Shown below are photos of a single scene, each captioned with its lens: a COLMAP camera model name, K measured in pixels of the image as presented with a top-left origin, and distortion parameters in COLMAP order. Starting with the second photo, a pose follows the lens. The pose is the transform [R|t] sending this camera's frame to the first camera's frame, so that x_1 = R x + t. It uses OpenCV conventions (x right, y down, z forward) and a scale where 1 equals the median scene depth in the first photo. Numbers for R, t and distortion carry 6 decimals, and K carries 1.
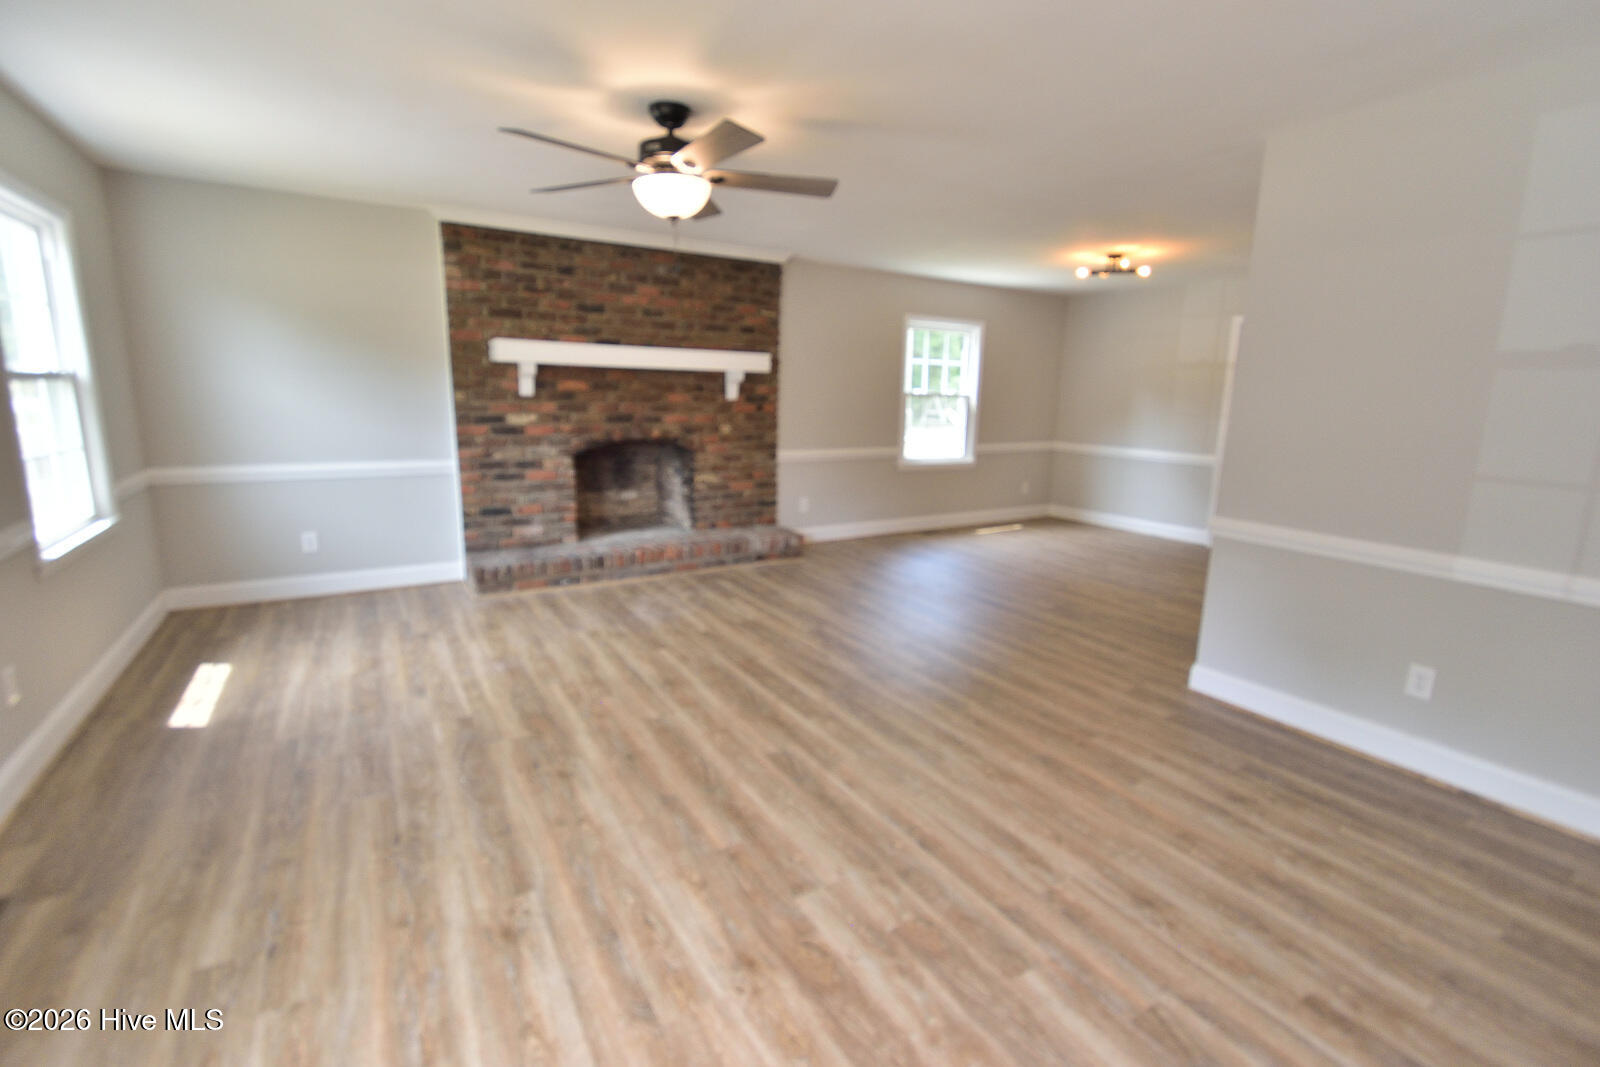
lens RADIAL K [[716.2, 0, 810.7], [0, 716.2, 520.0], [0, 0, 1]] dist [0.003838, -0.000034]
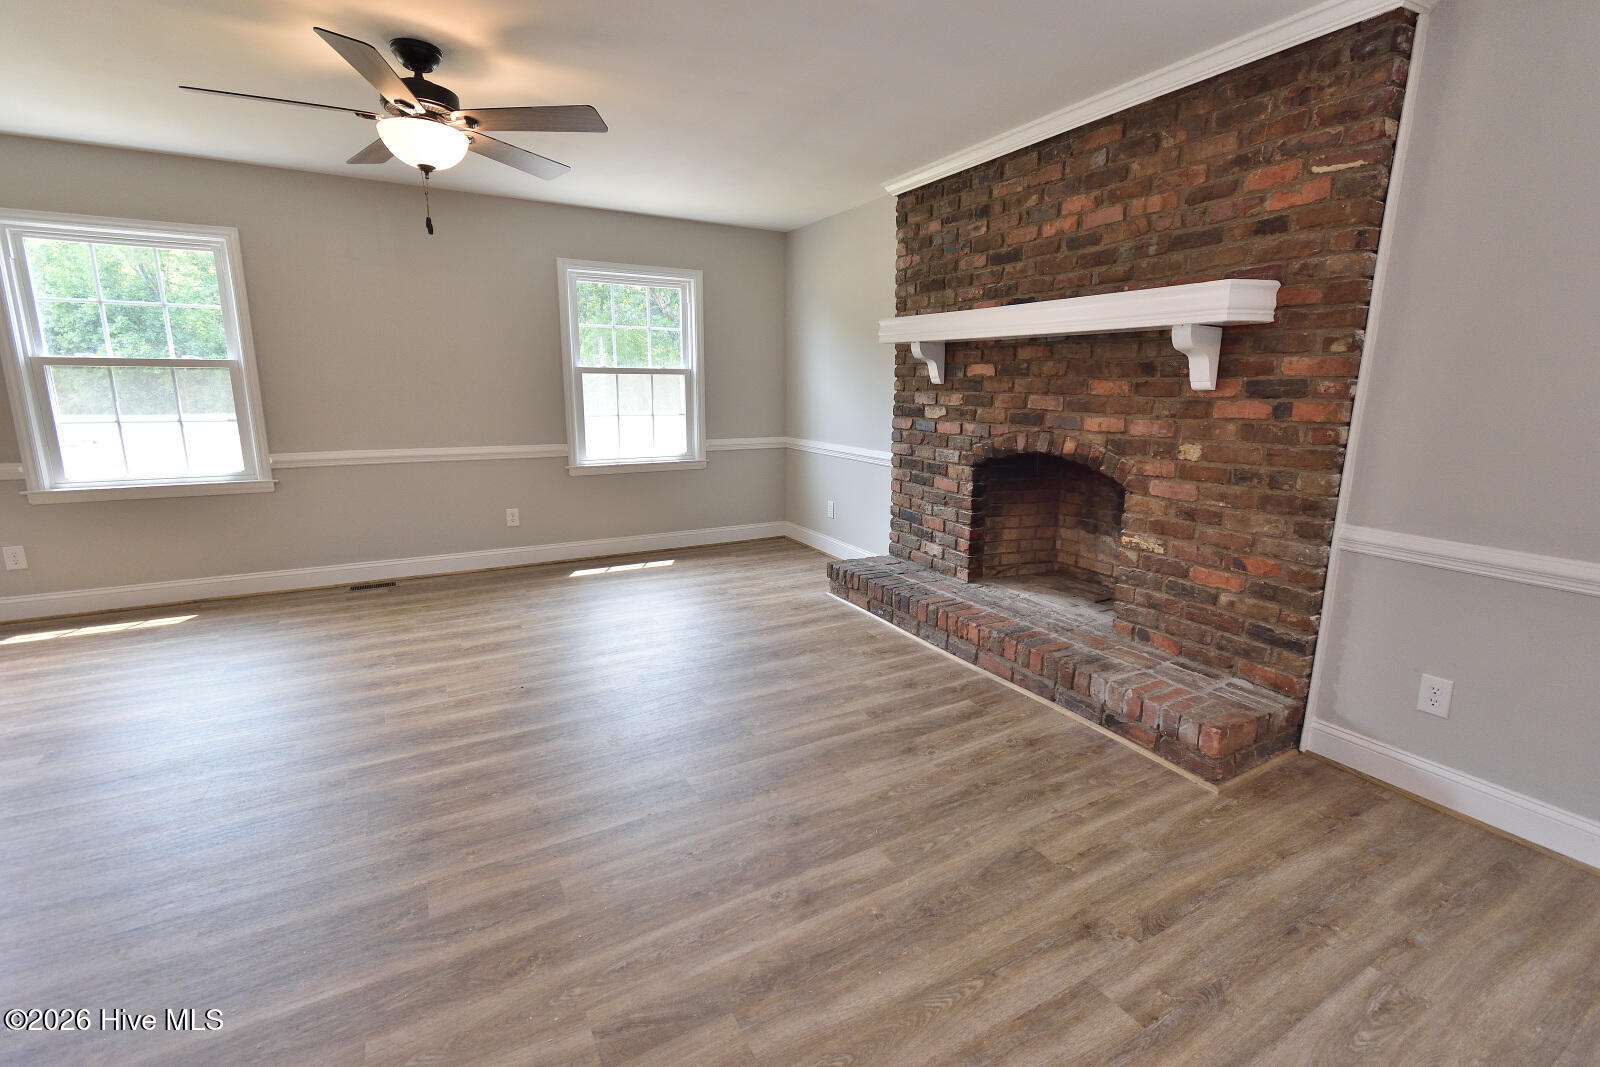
lens RADIAL K [[706.4, 0, 809.5], [0, 706.4, 526.0], [0, 0, 1]] dist [0.003697, -0.000827]
pose [[-0.036968, 0.177737, -0.983383, 0.423979], [-0.190836, 0.964690, 0.181533, -0.135800], [0.980926, 0.194376, -0.001745, 0.884217]]
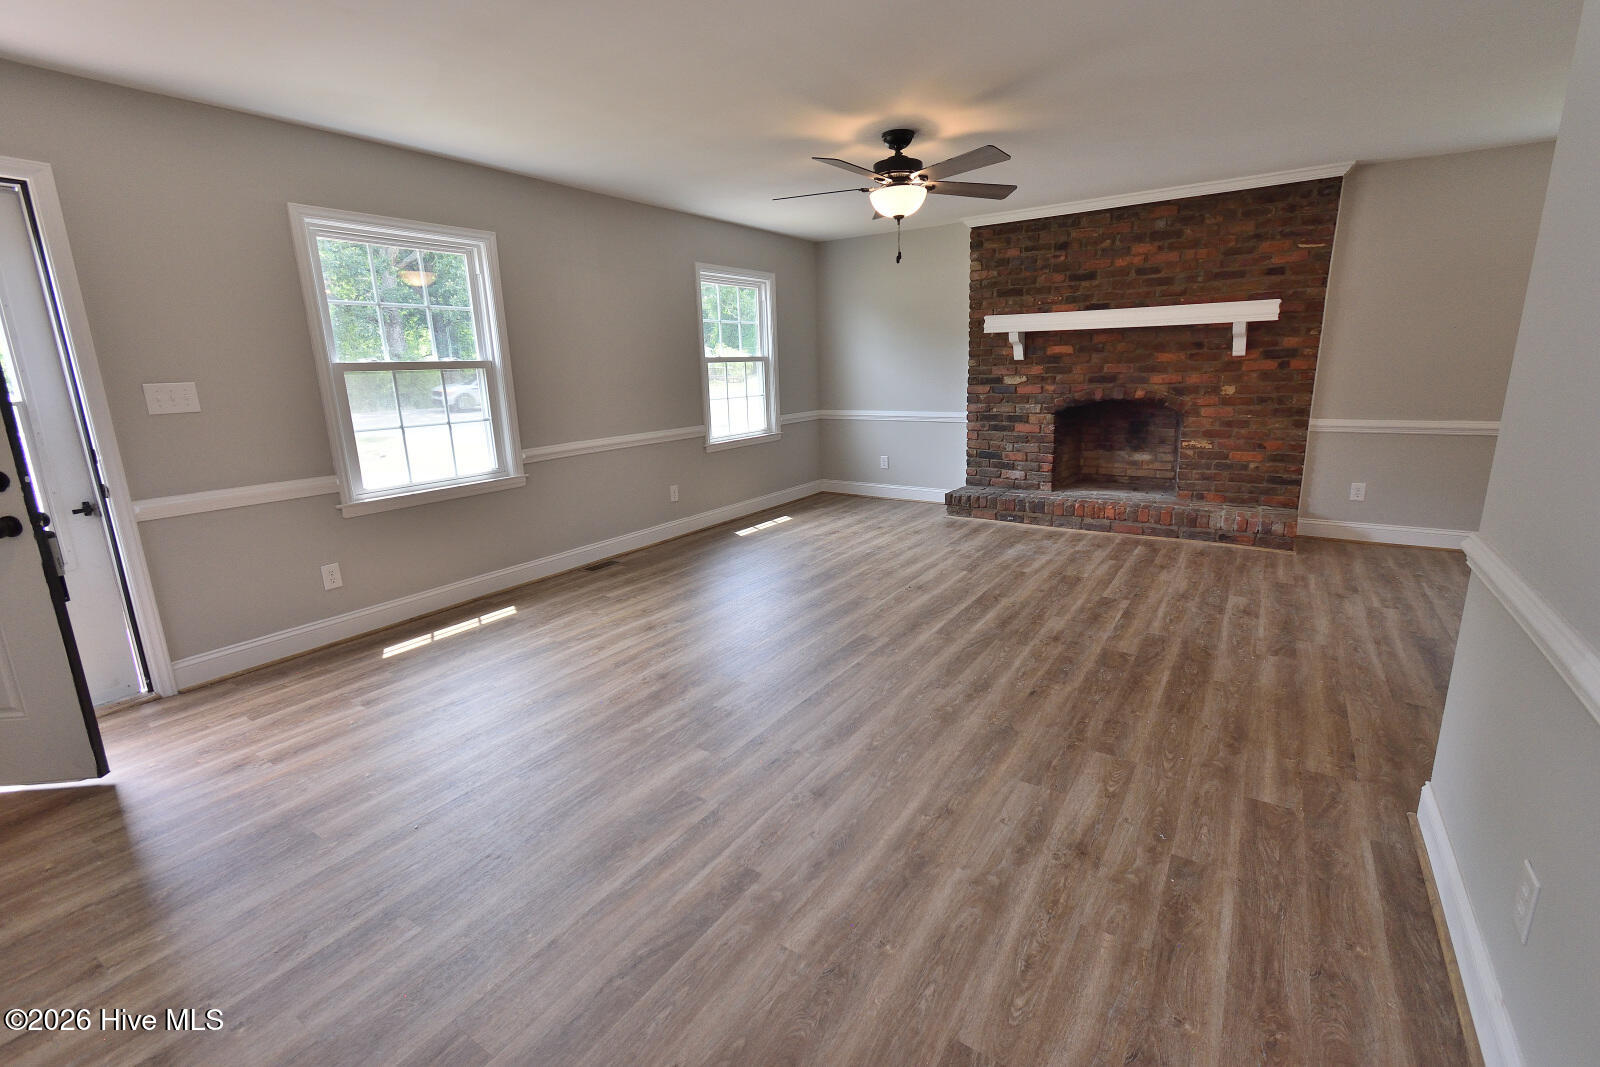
lens RADIAL K [[699.9, 0, 804.8], [0, 699.9, 528.6], [0, 0, 1]] dist [0.002395, -0.000427]
pose [[0.415288, 0.177194, -0.892266, 0.544207], [-0.127335, 0.982512, 0.135851, -0.010928], [0.900734, 0.057199, 0.430589, 0.188957]]
